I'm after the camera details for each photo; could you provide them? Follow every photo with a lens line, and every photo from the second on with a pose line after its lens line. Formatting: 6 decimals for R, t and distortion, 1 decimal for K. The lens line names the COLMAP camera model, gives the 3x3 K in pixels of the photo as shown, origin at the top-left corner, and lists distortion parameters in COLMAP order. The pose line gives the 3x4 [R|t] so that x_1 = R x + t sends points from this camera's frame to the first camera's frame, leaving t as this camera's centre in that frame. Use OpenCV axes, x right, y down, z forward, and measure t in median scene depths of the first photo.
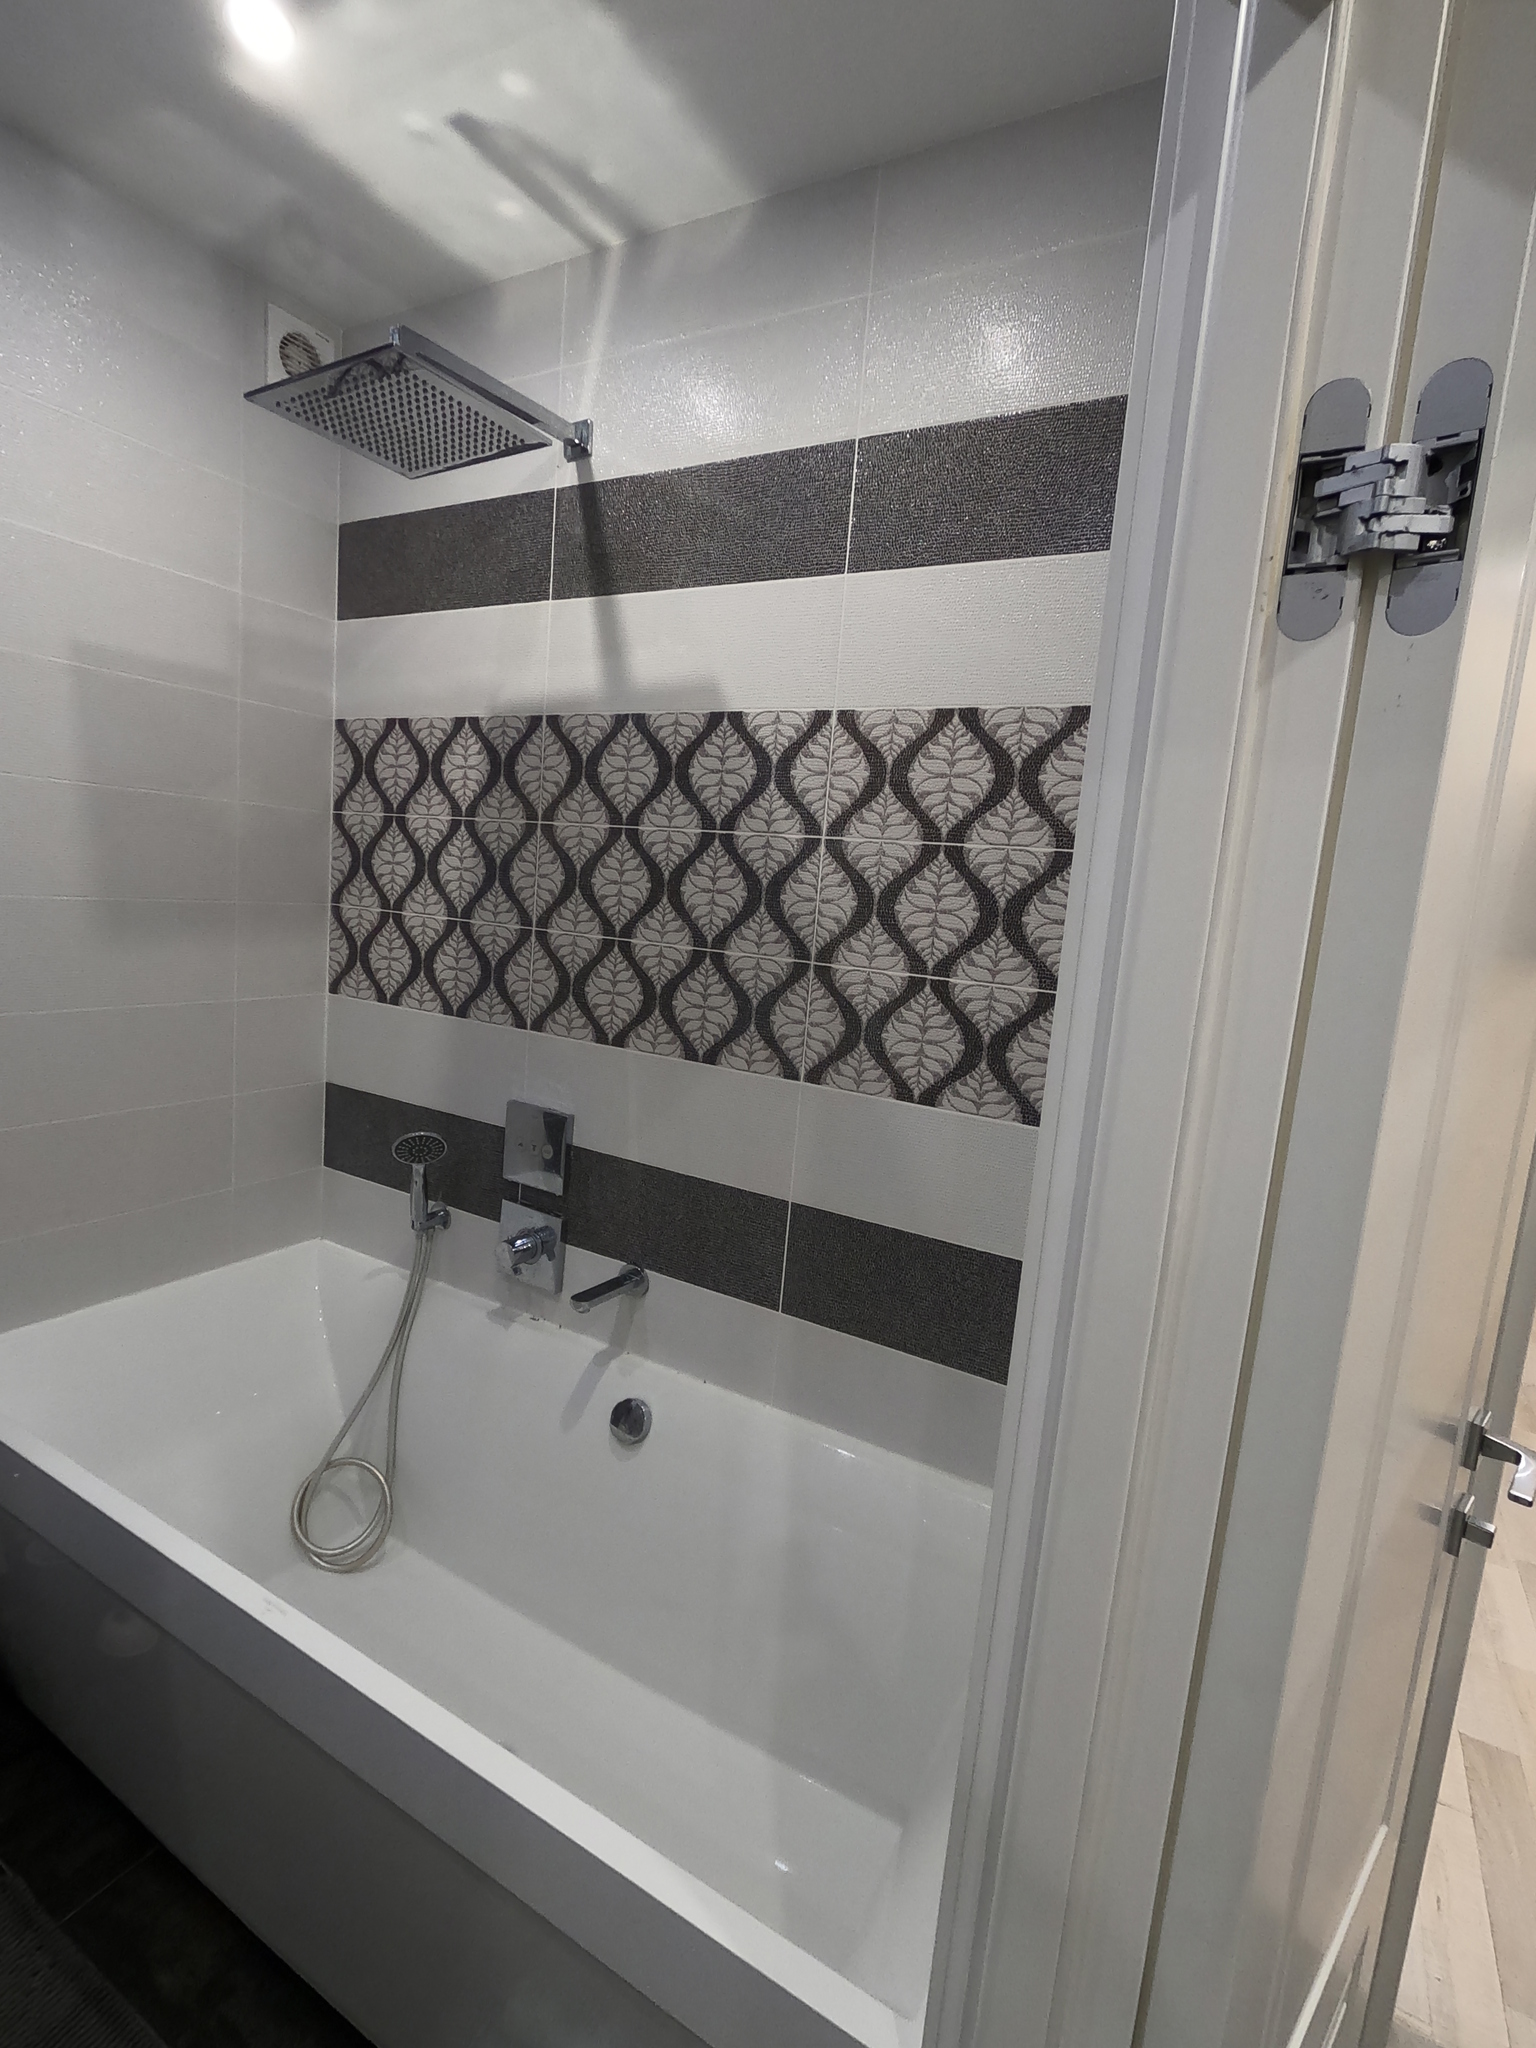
lens RADIAL K [[980.5, 0, 769.2], [0, 980.5, 1030.7], [0, 0, 1]] dist [-0.006502, 0.002596]
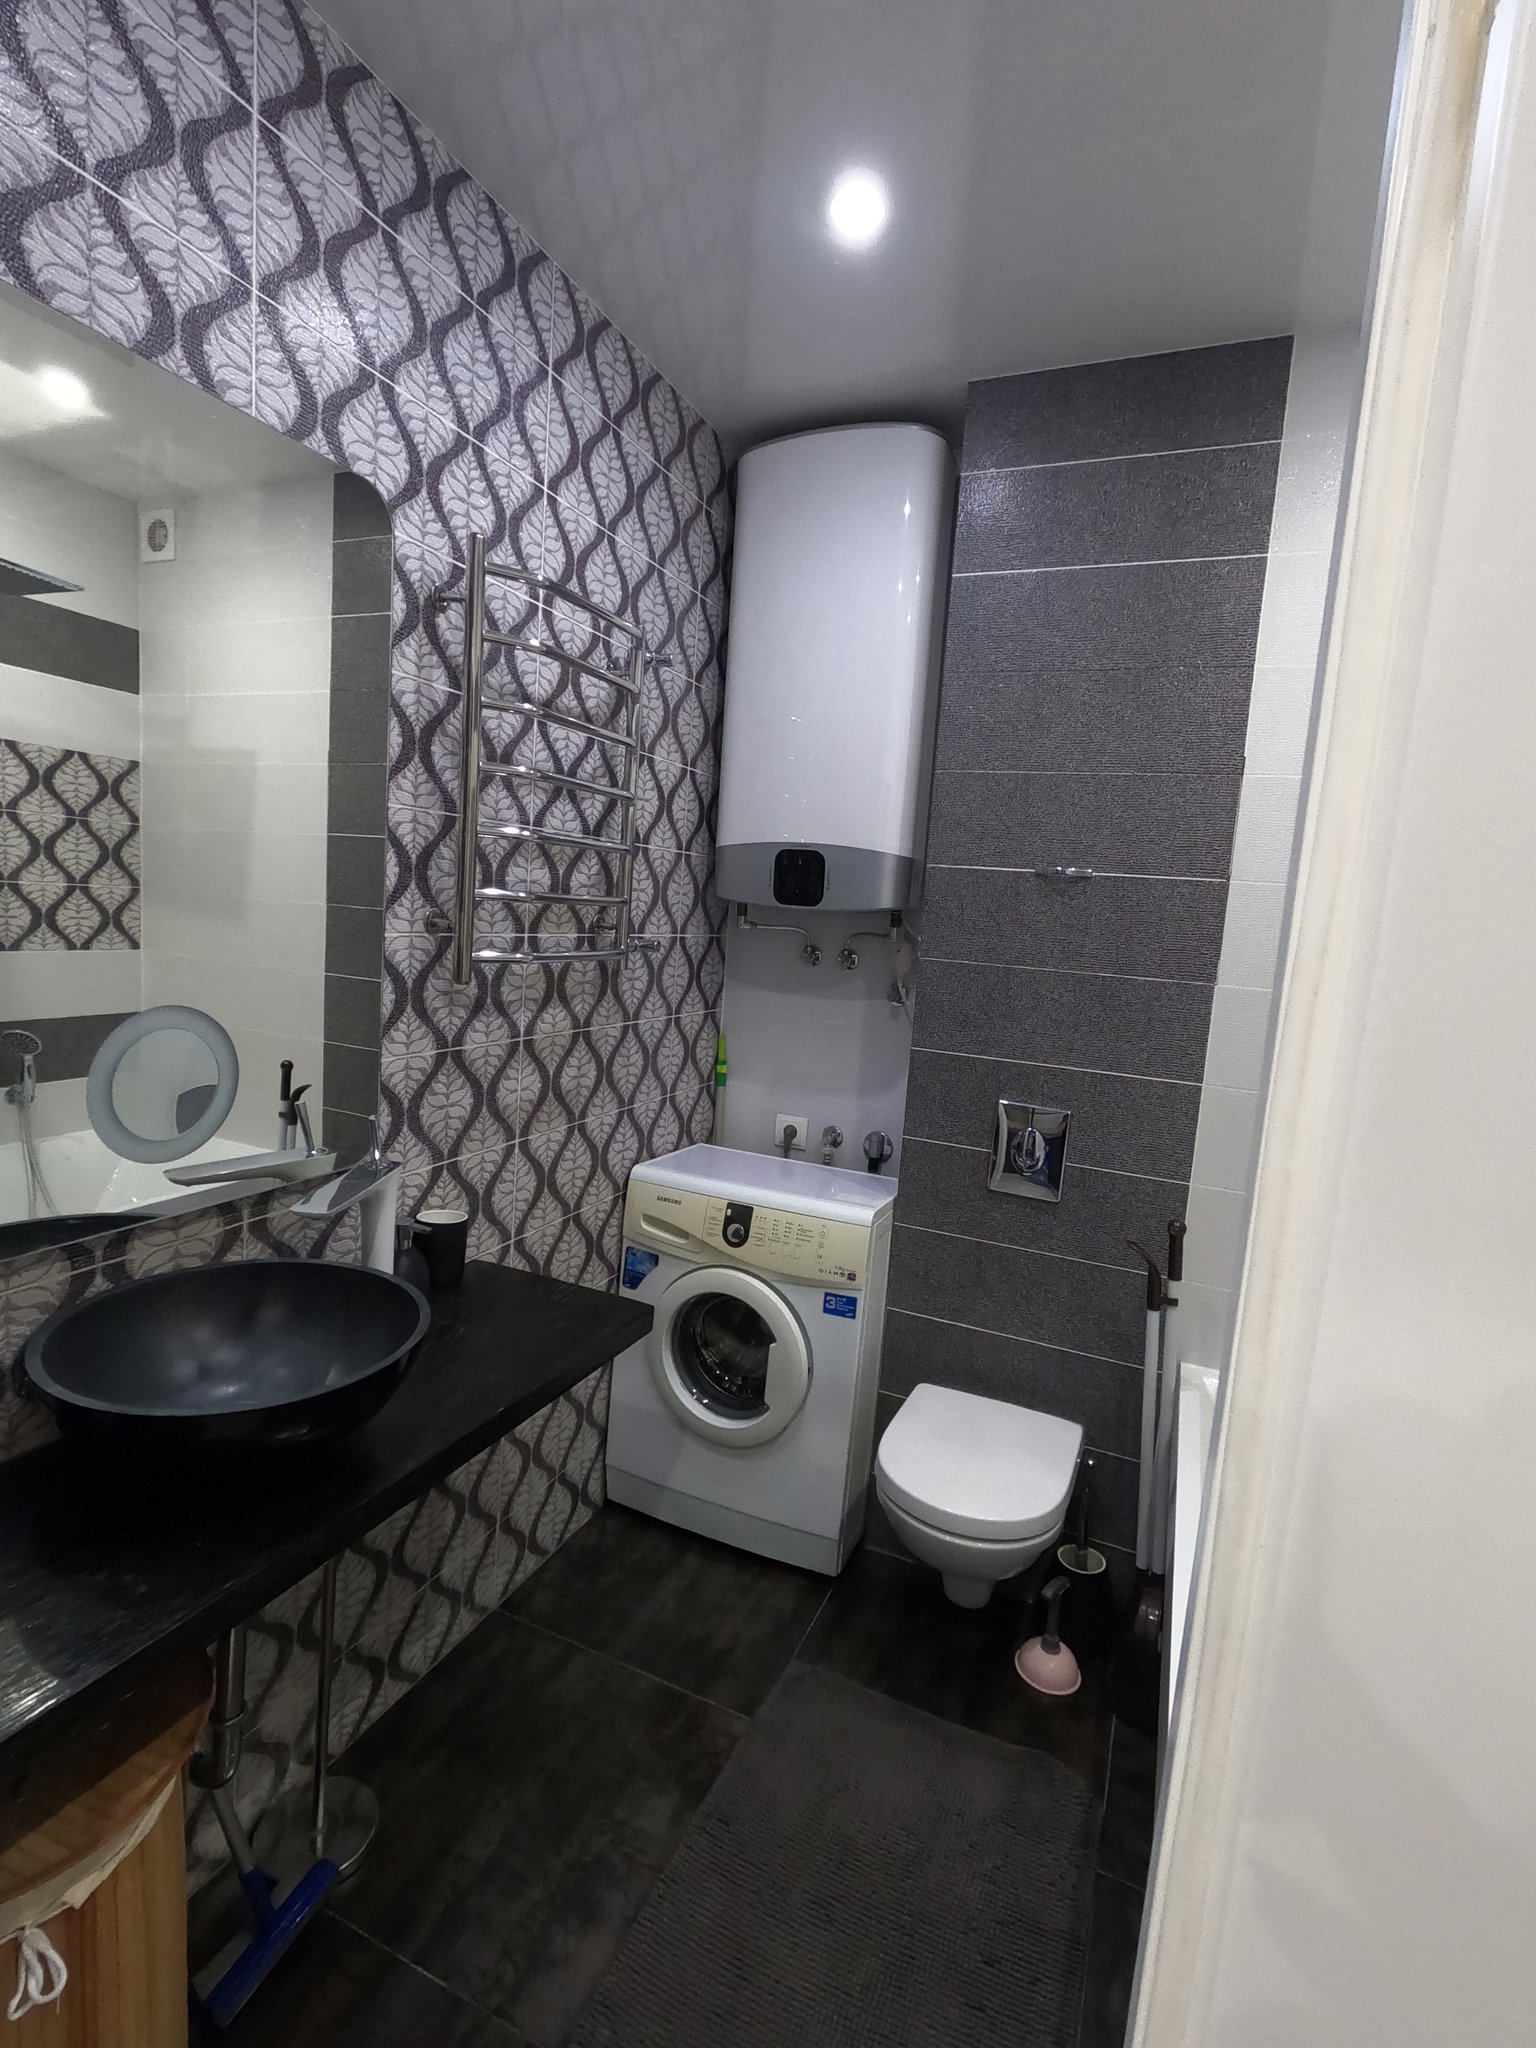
lens RADIAL K [[980.5, 0, 767.7], [0, 980.5, 1021.7], [0, 0, 1]] dist [-0.006502, 0.002596]
pose [[-0.110969, -0.207327, 0.971957, -1.957367], [0.058752, 0.974919, 0.214667, -0.127060], [-0.992086, 0.080925, -0.096005, -0.171019]]
